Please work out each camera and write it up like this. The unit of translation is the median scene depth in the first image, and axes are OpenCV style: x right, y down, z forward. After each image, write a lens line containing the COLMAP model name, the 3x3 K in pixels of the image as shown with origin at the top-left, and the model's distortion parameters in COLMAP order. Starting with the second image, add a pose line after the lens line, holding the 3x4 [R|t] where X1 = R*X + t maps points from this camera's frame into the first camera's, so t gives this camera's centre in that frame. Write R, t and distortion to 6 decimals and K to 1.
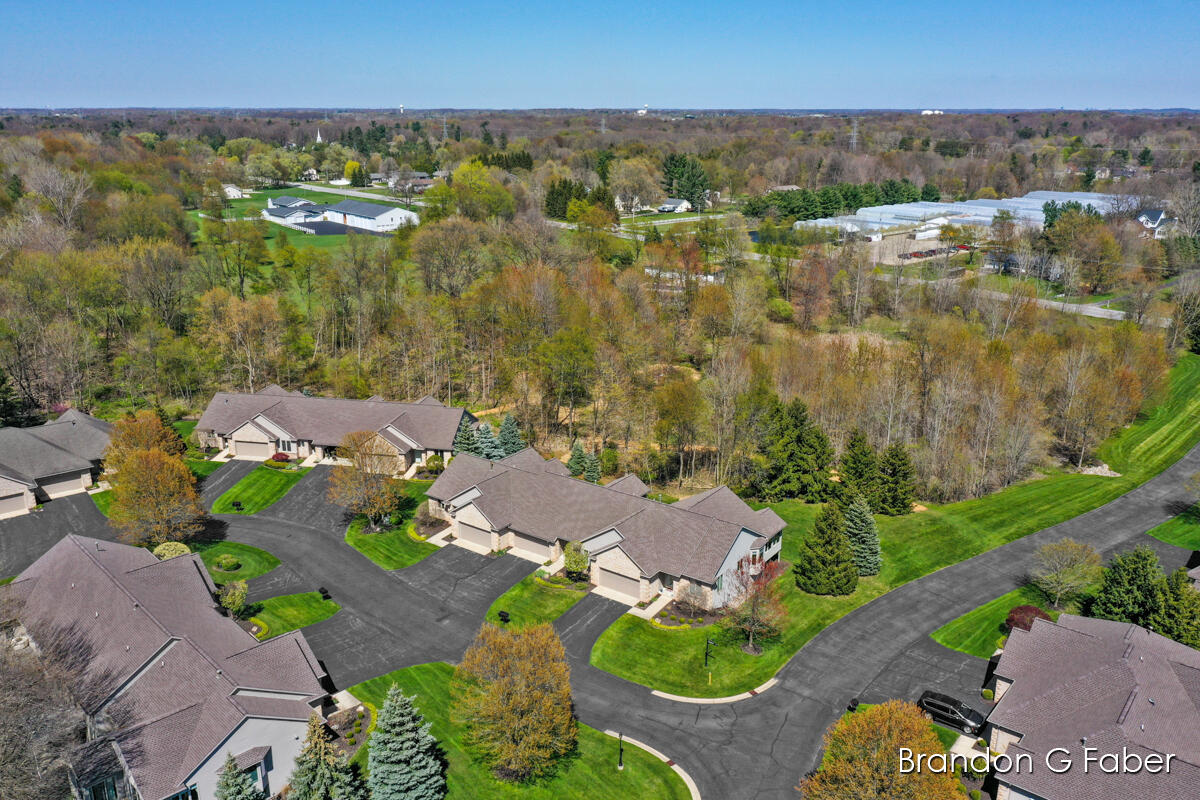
lens RADIAL K [[937.2, 0, 598.0], [0, 937.2, 398.3], [0, 0, 1]] dist [-0.001702, -0.001463]
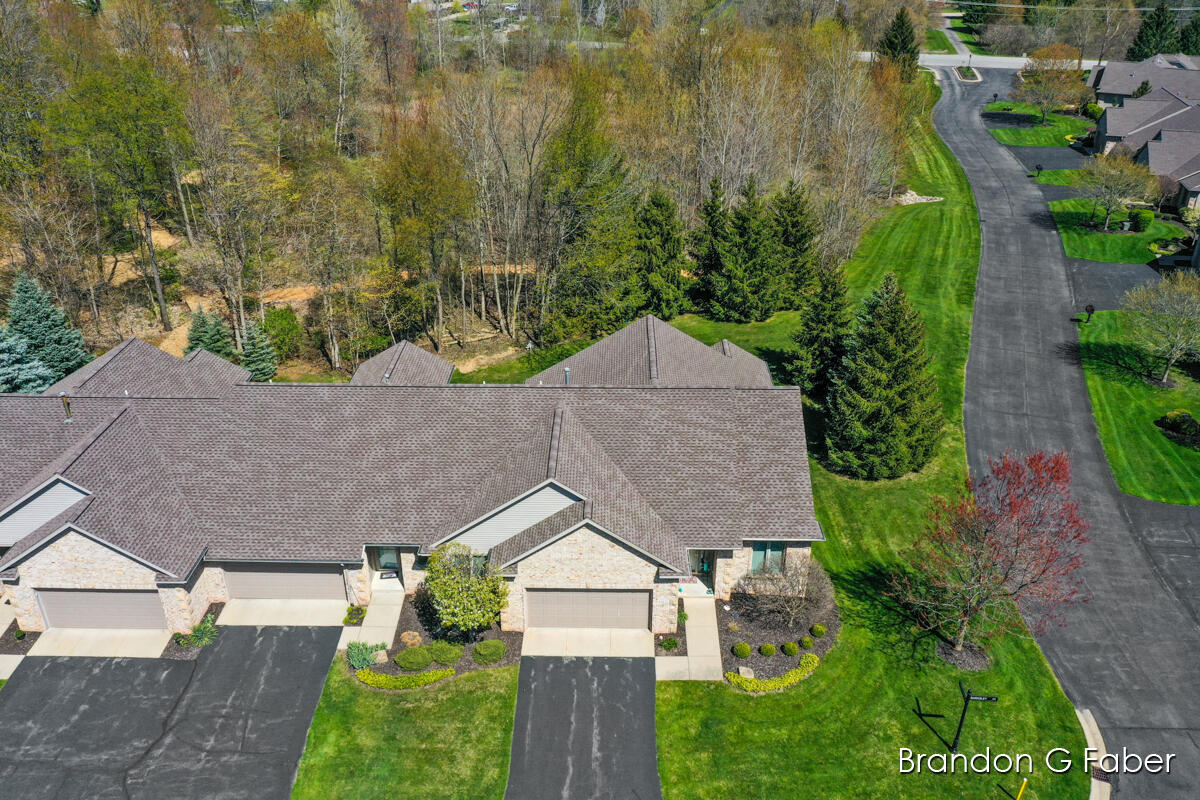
lens RADIAL K [[937.2, 0, 598.0], [0, 937.2, 398.3], [0, 0, 1]] dist [-0.001702, -0.001463]
pose [[0.820035, -0.265242, 0.507138, -0.147595], [0.170198, 0.959051, 0.226393, 0.023241], [-0.546420, -0.099337, 0.831599, 0.667014]]
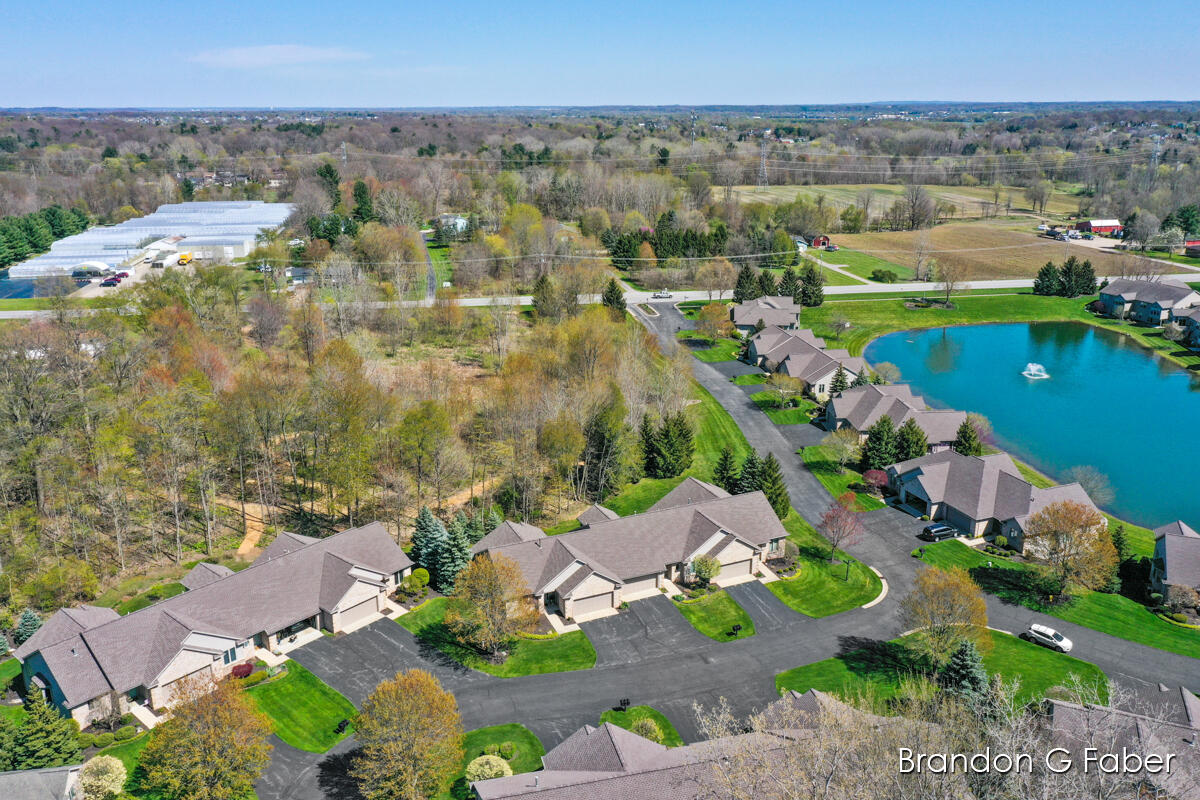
lens RADIAL K [[942.1, 0, 600.0], [0, 942.1, 400.0], [0, 0, 1]] dist [-0.001841, -0.000340]
pose [[0.496861, -0.259213, 0.828214, -1.004013], [0.257520, 0.955403, 0.144529, -0.232342], [-0.828742, 0.141471, 0.541455, 0.441639]]
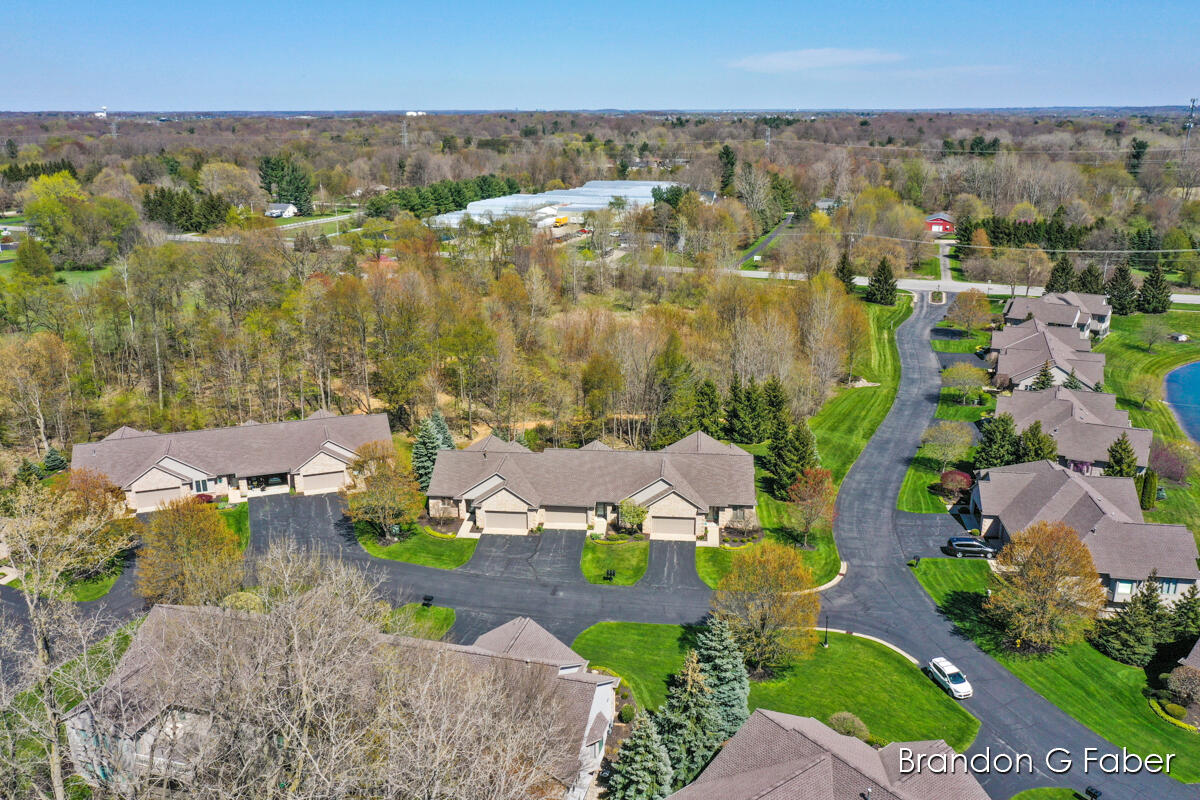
lens RADIAL K [[937.2, 0, 598.0], [0, 937.2, 398.3], [0, 0, 1]] dist [-0.001702, -0.001463]
pose [[0.864882, -0.151155, 0.478677, -0.563363], [0.151886, 0.987688, 0.037460, -0.010271], [-0.478446, 0.040306, 0.877192, 0.045038]]
